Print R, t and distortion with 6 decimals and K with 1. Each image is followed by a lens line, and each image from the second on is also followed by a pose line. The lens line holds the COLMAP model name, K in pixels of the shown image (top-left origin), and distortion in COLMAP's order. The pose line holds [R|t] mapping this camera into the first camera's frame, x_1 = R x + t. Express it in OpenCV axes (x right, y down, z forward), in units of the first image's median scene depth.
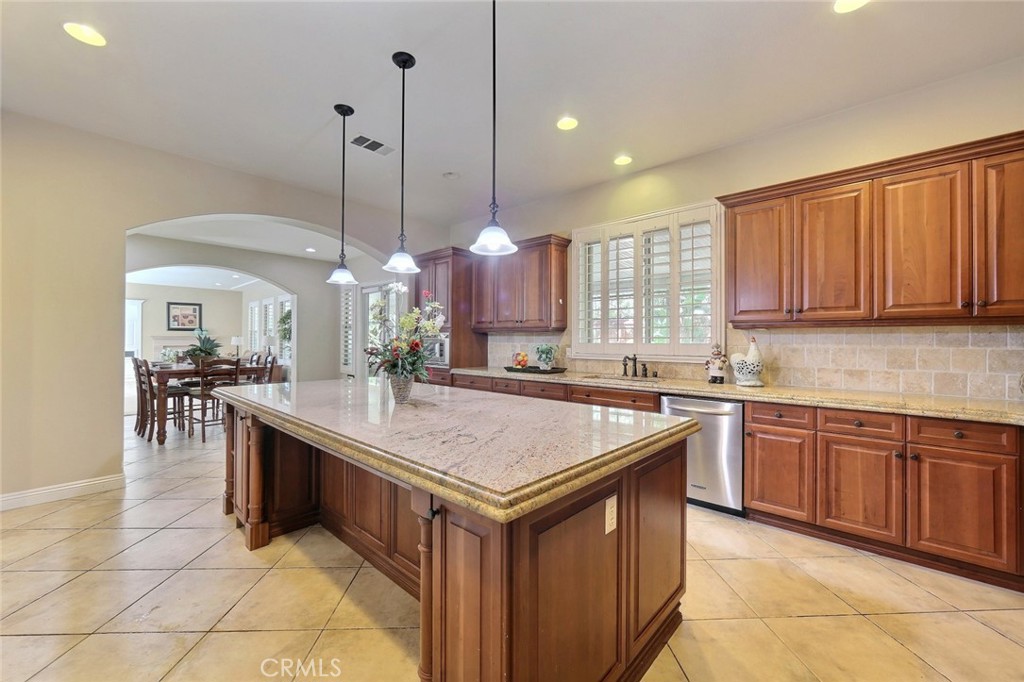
lens RADIAL K [[403.5, 0, 515.4], [0, 403.5, 341.2], [0, 0, 1]] dist [0.000626, 0.000310]
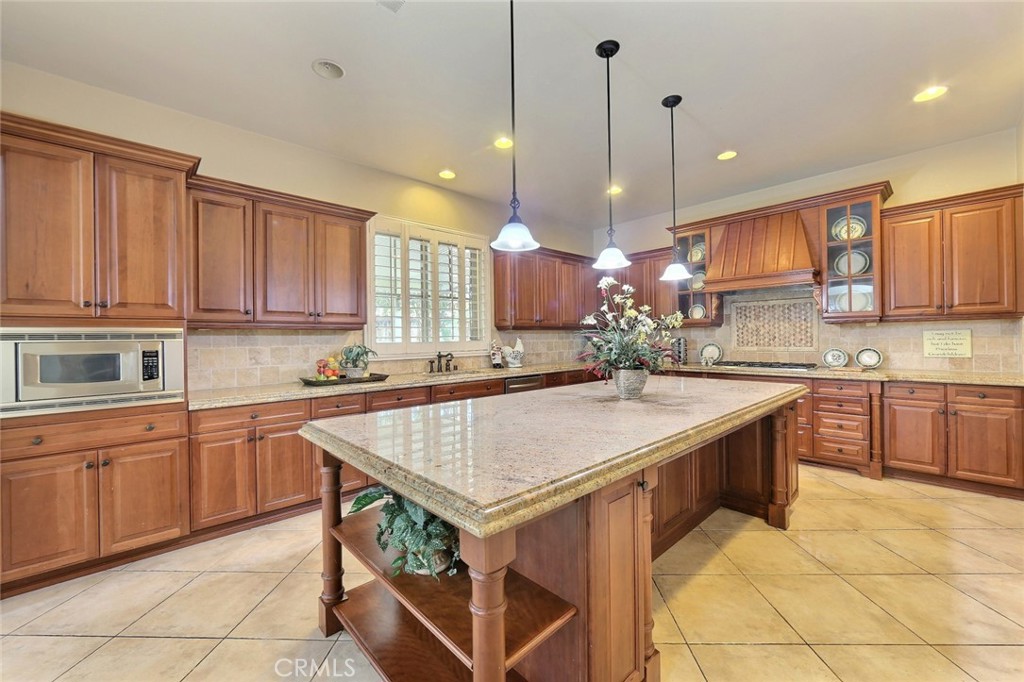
lens RADIAL K [[403.5, 0, 515.3], [0, 403.5, 336.0], [0, 0, 1]] dist [0.000626, 0.000310]
pose [[0.058379, 0.003605, 0.998288, -0.746493], [0.015843, 0.999864, -0.004538, -0.001969], [-0.998169, 0.016081, 0.058314, 0.692490]]
